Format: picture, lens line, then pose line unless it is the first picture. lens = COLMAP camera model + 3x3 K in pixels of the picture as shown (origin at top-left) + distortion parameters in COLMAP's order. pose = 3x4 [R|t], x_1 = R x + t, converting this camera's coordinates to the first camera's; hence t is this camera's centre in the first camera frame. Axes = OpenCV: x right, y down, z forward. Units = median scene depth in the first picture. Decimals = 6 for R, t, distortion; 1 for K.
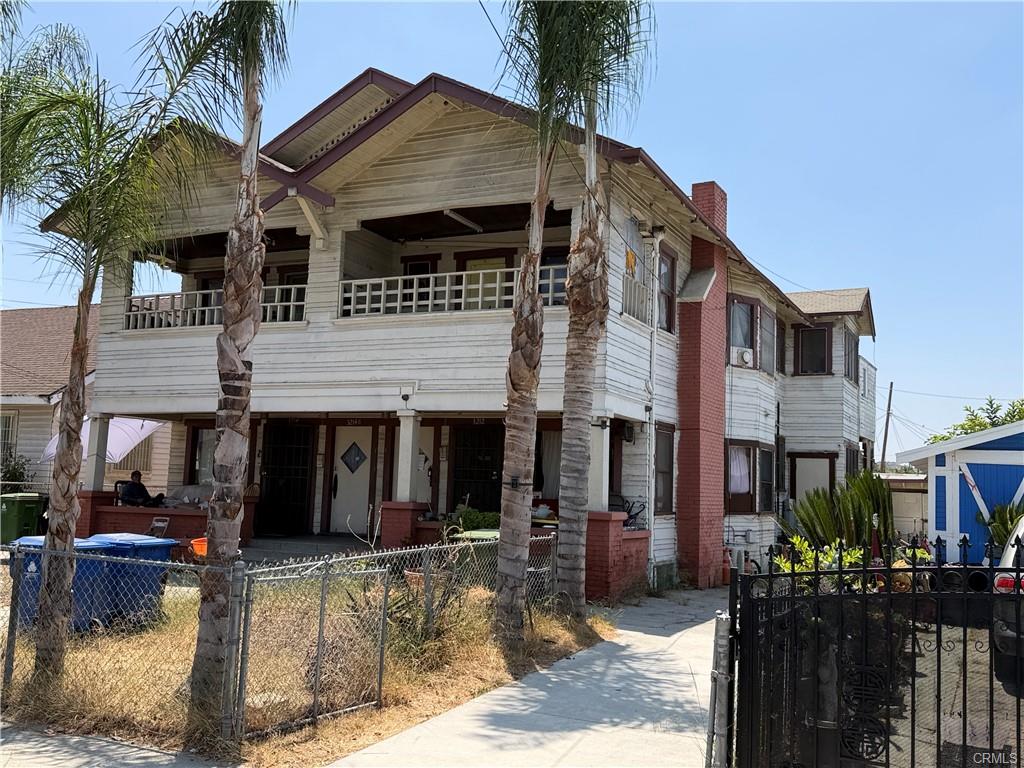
lens RADIAL K [[975.7, 0, 516.3], [0, 975.7, 390.8], [0, 0, 1]] dist [0.104227, 0.000000]
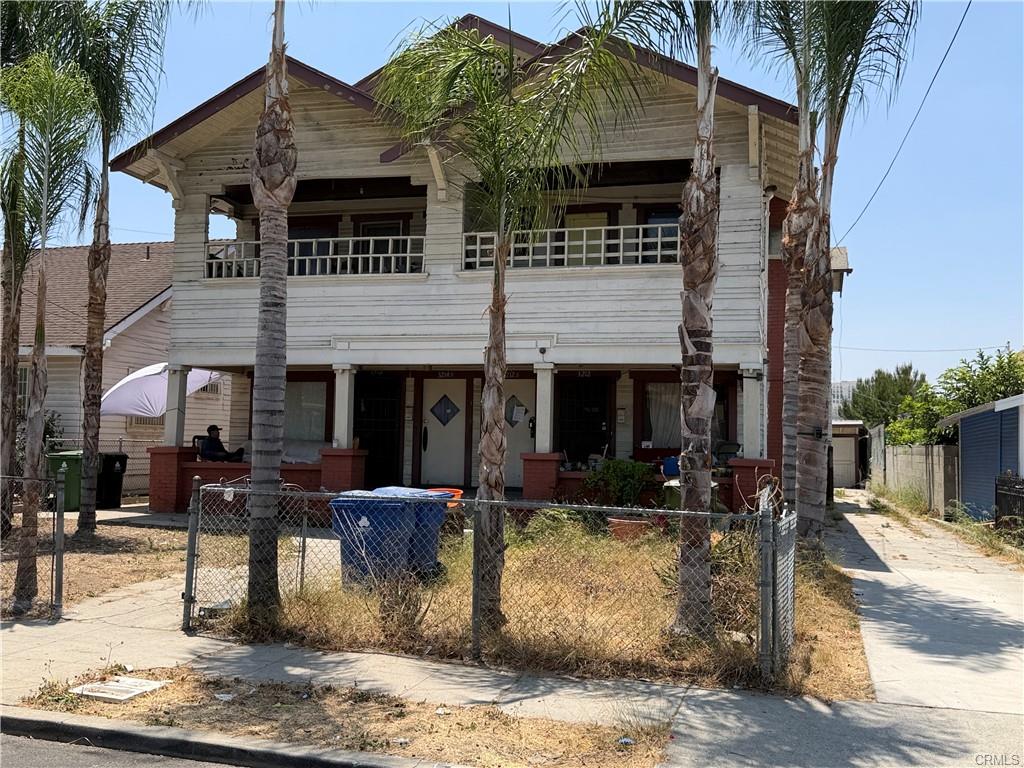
lens RADIAL K [[975.7, 0, 514.3], [0, 975.7, 390.2], [0, 0, 1]] dist [0.104227, 0.000000]
pose [[0.983843, -0.006017, 0.178934, -0.306958], [-0.002983, 0.998745, 0.049986, -0.002594], [-0.179010, -0.049713, 0.982590, 0.007481]]
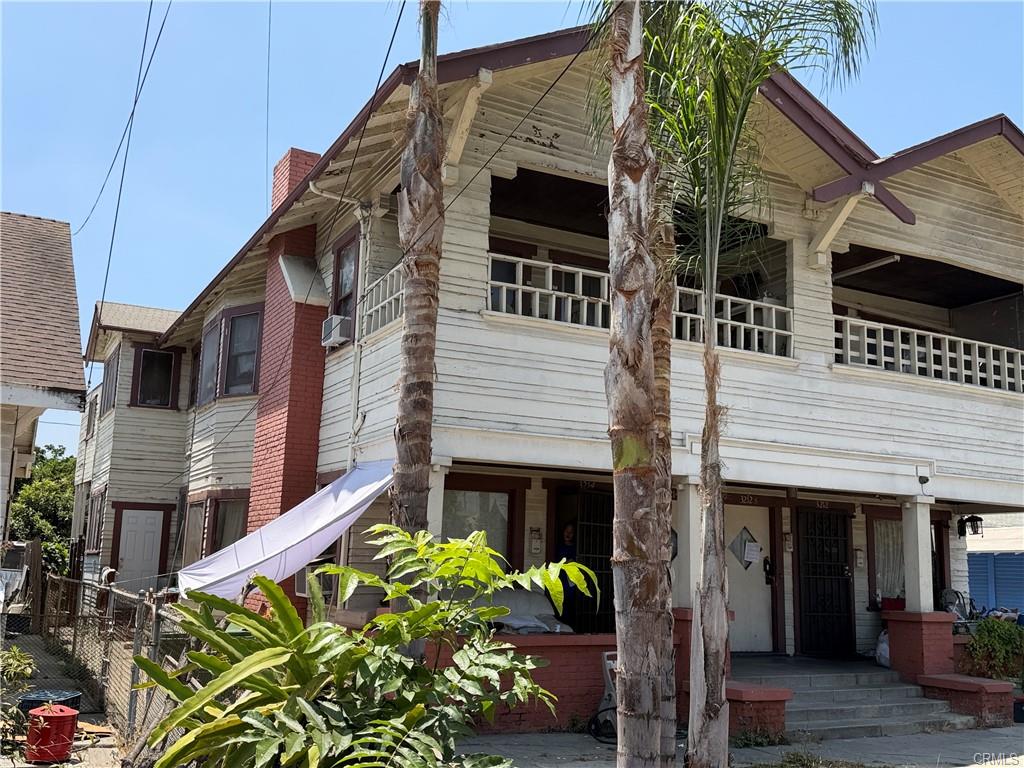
lens RADIAL K [[975.7, 0, 513.6], [0, 975.7, 388.3], [0, 0, 1]] dist [0.104227, 0.000000]
pose [[0.588274, 0.123875, 0.799117, -0.919104], [-0.088322, 0.992128, -0.088775, 0.032506], [-0.803824, -0.018355, 0.594584, 0.745023]]
